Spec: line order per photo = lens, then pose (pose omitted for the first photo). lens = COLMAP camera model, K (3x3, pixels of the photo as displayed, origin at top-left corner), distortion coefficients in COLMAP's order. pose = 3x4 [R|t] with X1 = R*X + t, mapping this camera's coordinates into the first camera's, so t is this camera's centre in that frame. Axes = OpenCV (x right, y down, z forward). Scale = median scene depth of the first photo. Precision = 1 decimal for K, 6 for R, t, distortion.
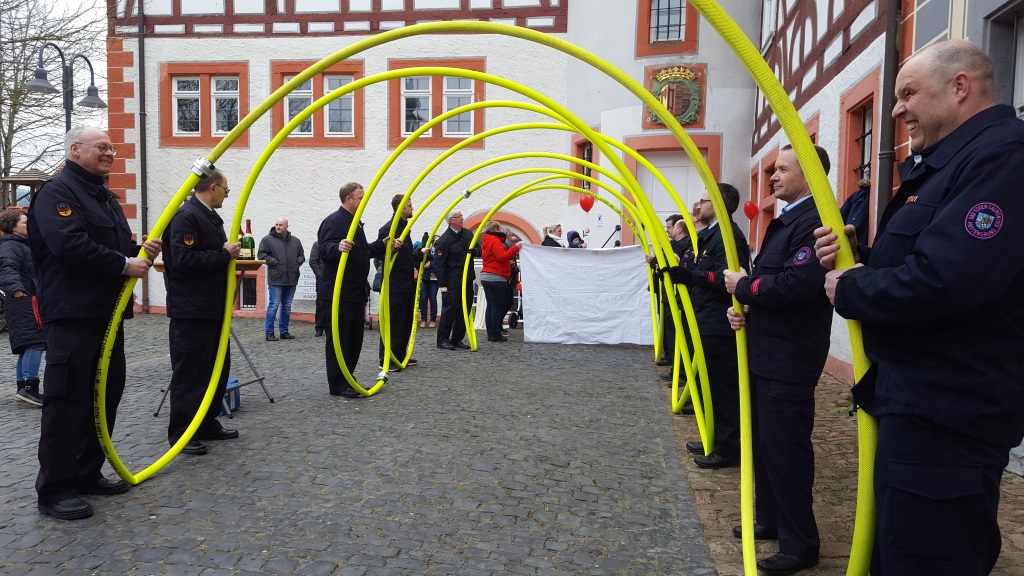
lens RADIAL K [[741.8, 0, 487.4], [0, 741.8, 310.3], [0, 0, 1]] dist [0.124493, -0.176383]
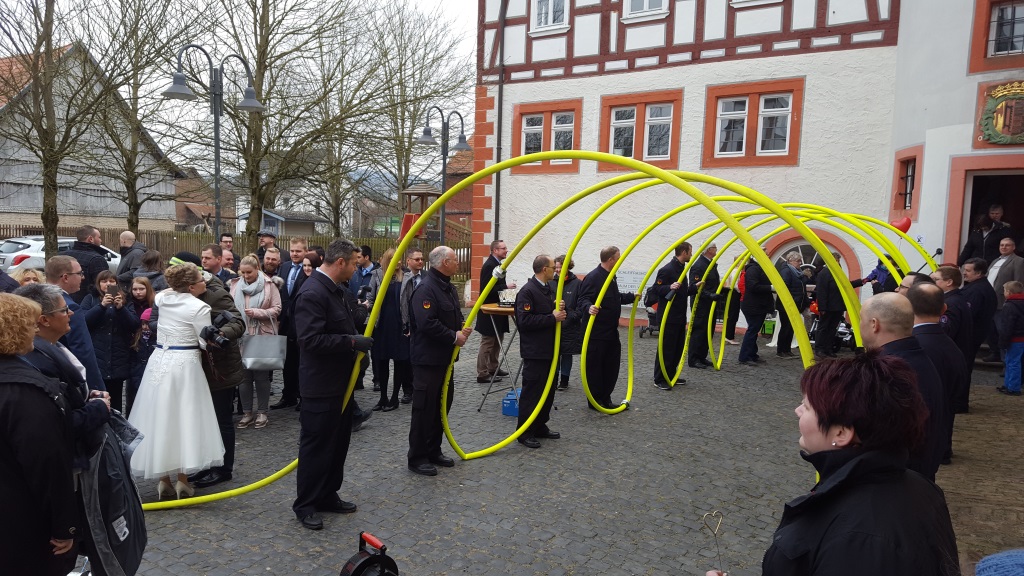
lens RADIAL K [[741.8, 0, 487.4], [0, 741.8, 310.3], [0, 0, 1]] dist [0.124493, -0.176383]
pose [[0.898830, 0.054746, -0.434864, 0.070424], [-0.043086, 0.998399, 0.036634, -0.040444], [0.436174, -0.014191, 0.899751, -0.103569]]
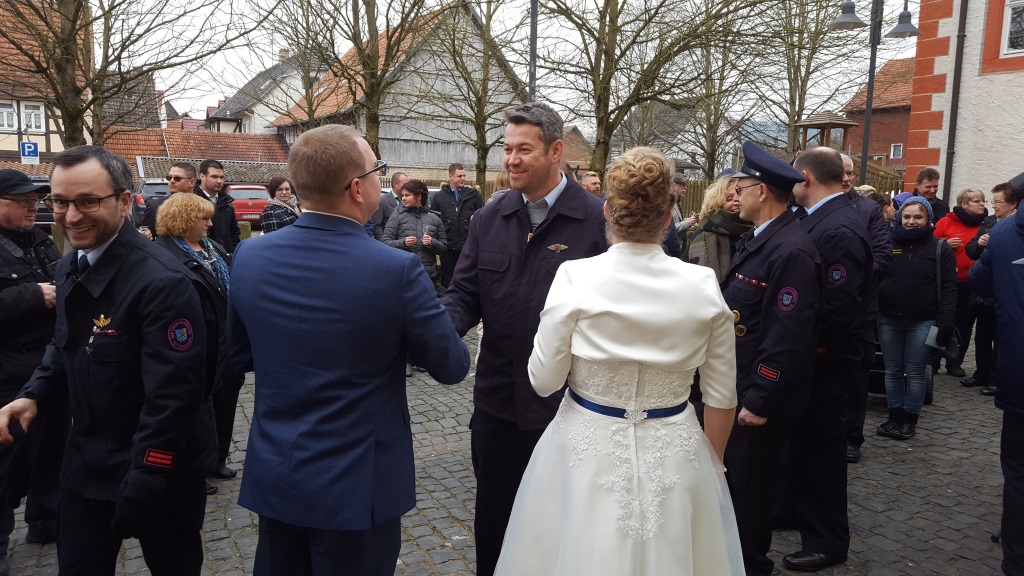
lens RADIAL K [[748.8, 0, 500.0], [0, 748.8, 290.5], [0, 0, 1]] dist [0.057225, -0.078191]
pose [[0.597410, 0.105285, -0.794994, -0.080895], [-0.053657, 0.994371, 0.091367, -0.036637], [0.800139, -0.011927, 0.599696, 0.121392]]
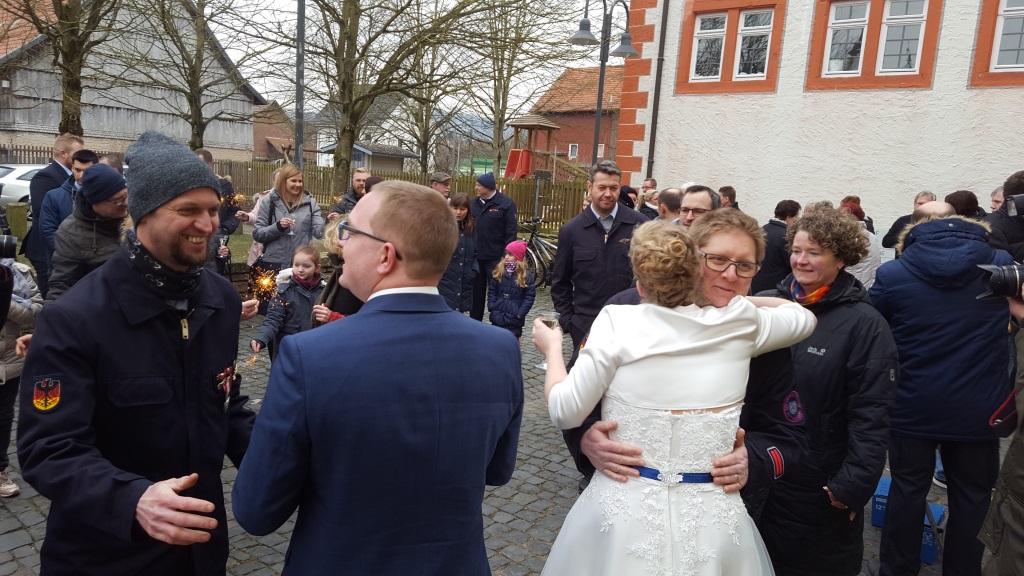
lens RADIAL K [[738.1, 0, 512.0], [0, 738.1, 288.0], [0, 0, 1]] dist [0.150183, -0.220961]
pose [[0.866789, 0.109448, -0.486517, -0.136736], [-0.077727, 0.993346, 0.084985, -0.044494], [0.492581, -0.035848, 0.869528, 0.098191]]
